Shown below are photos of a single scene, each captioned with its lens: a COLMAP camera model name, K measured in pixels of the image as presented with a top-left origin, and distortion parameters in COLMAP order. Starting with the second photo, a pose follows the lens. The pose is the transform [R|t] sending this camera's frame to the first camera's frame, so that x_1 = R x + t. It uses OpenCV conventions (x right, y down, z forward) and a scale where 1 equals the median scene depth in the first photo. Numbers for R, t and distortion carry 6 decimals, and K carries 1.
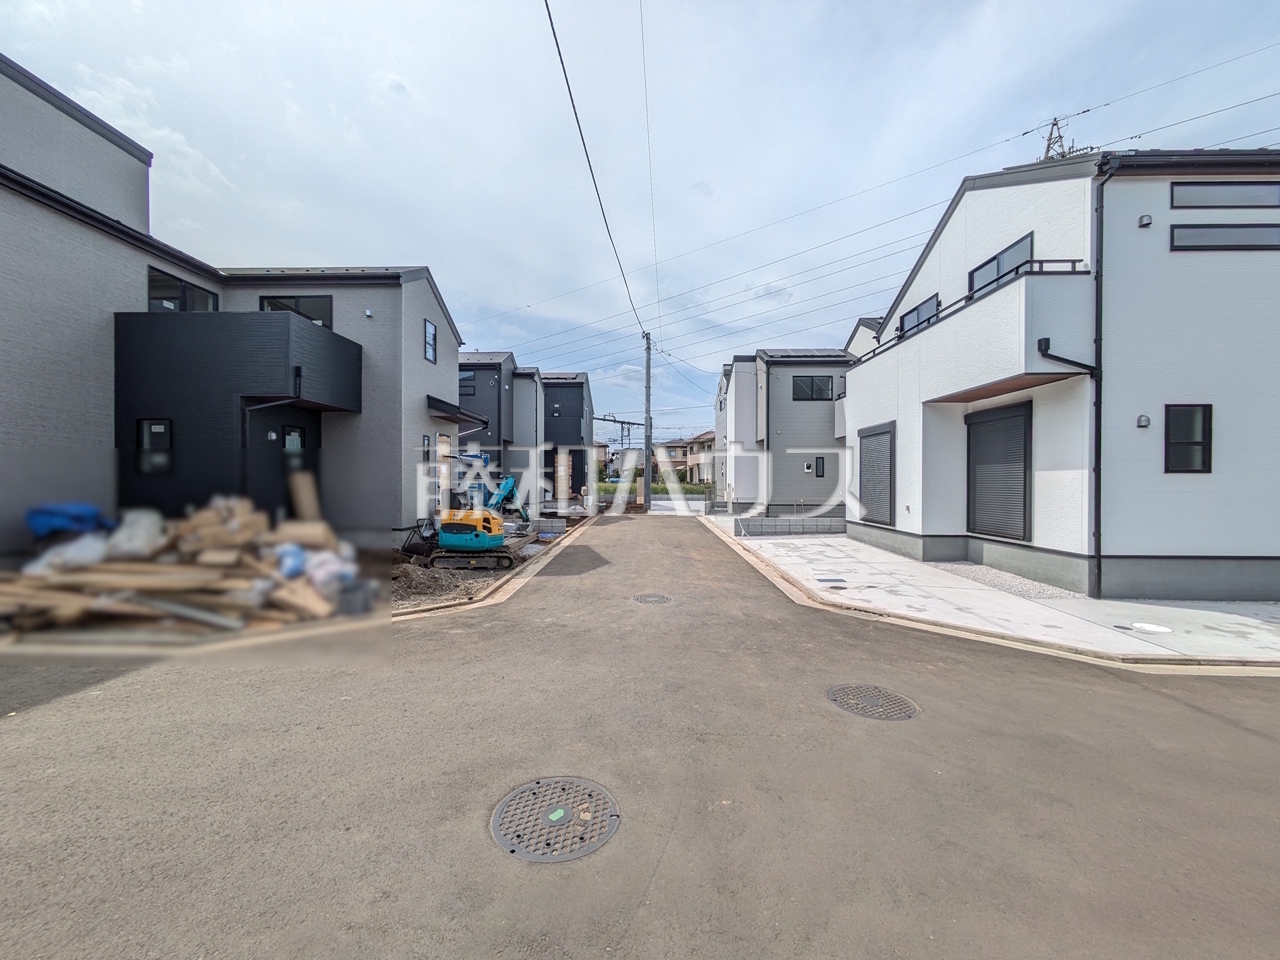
lens RADIAL K [[510.7, 0, 618.1], [0, 510.7, 481.3], [0, 0, 1]] dist [0.000198, -0.000095]
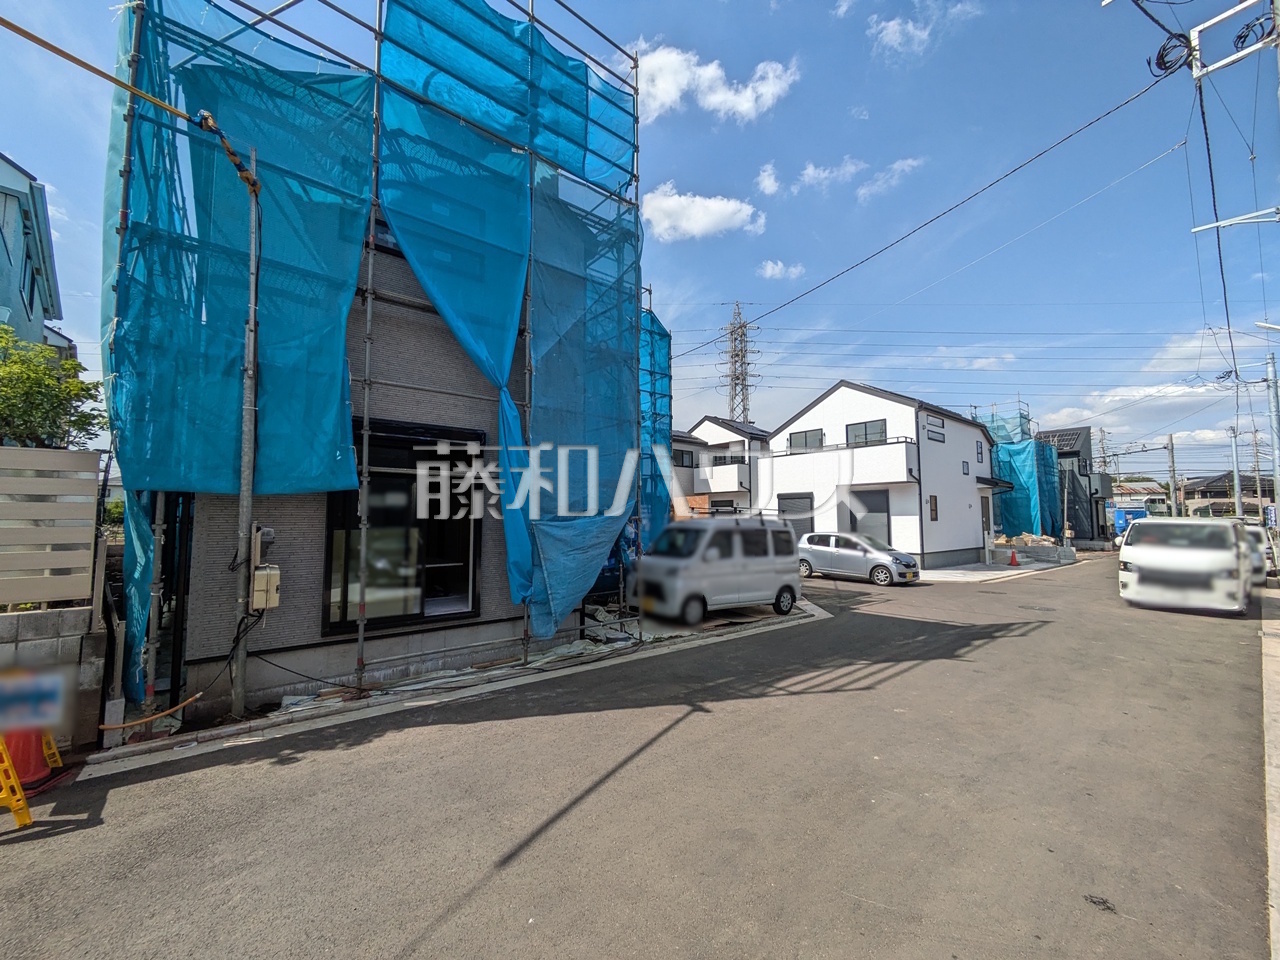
lens RADIAL K [[504.1, 0, 639.9], [0, 504.1, 484.2], [0, 0, 1]] dist [-0.001183, 0.000594]
pose [[0.730724, 0.042622, 0.681341, -1.498063], [0.004048, 0.997761, -0.066757, -0.031483], [-0.682661, 0.051540, 0.728916, 0.083017]]
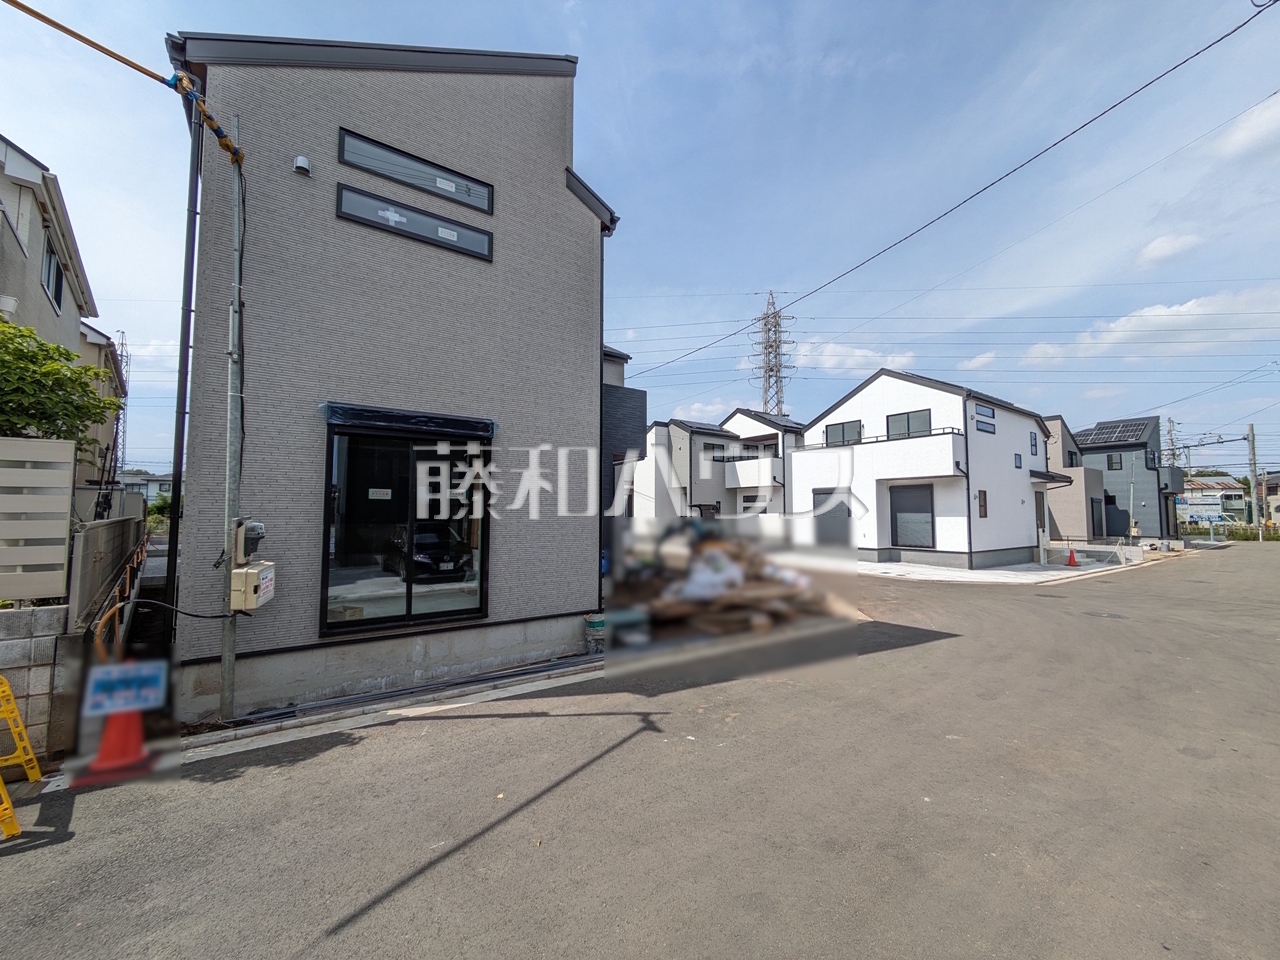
lens RADIAL K [[504.5, 0, 639.0], [0, 504.5, 483.4], [0, 0, 1]] dist [0.003165, 0.000043]
pose [[0.773979, 0.037020, 0.632128, -1.454098], [-0.000021, 0.998291, -0.058438, -0.032018], [-0.633211, 0.045216, 0.772657, 0.106596]]
